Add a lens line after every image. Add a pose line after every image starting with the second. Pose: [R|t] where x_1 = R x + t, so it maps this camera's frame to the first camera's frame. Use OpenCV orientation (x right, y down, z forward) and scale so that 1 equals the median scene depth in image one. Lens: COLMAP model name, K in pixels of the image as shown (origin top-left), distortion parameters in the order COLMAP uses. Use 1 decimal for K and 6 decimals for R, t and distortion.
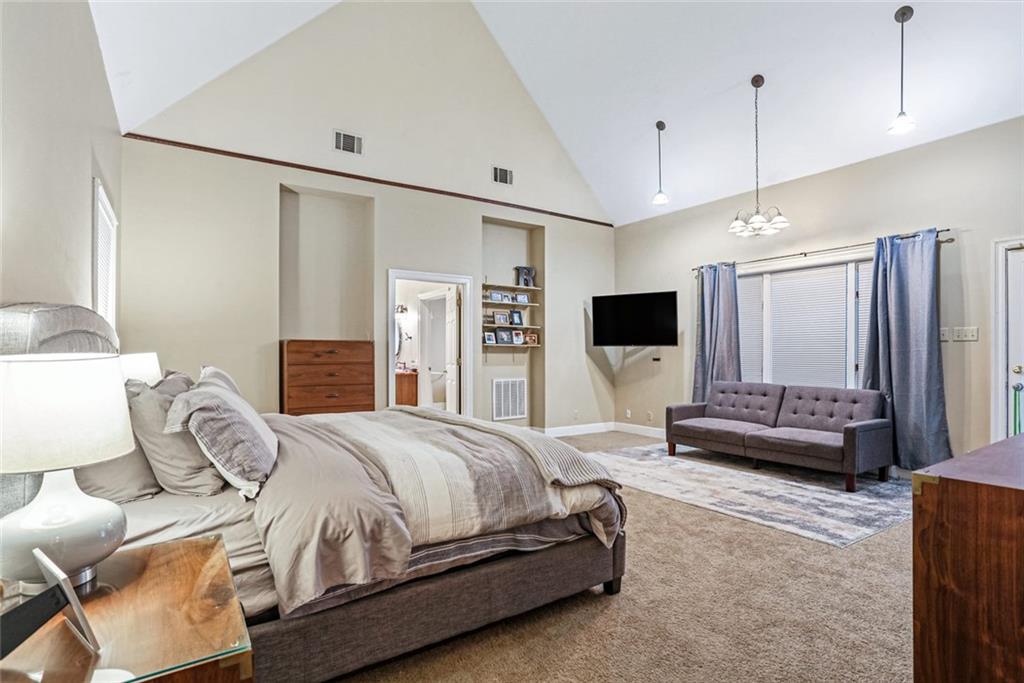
lens RADIAL K [[503.6, 0, 513.3], [0, 503.6, 348.7], [0, 0, 1]] dist [-0.017626, 0.000399]
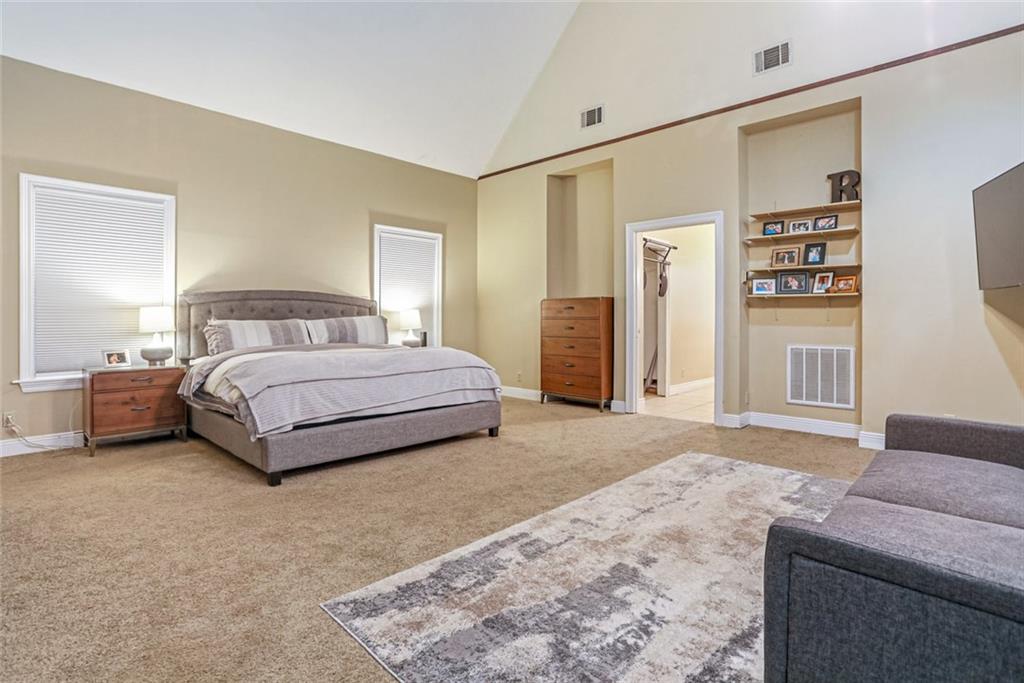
lens RADIAL K [[503.6, 0, 515.0], [0, 503.6, 319.2], [0, 0, 1]] dist [-0.017626, 0.000399]
pose [[0.224638, 0.007562, -0.974413, 0.603594], [0.009647, 0.999904, 0.009984, 0.015314], [0.974395, -0.011643, 0.224543, 0.501652]]
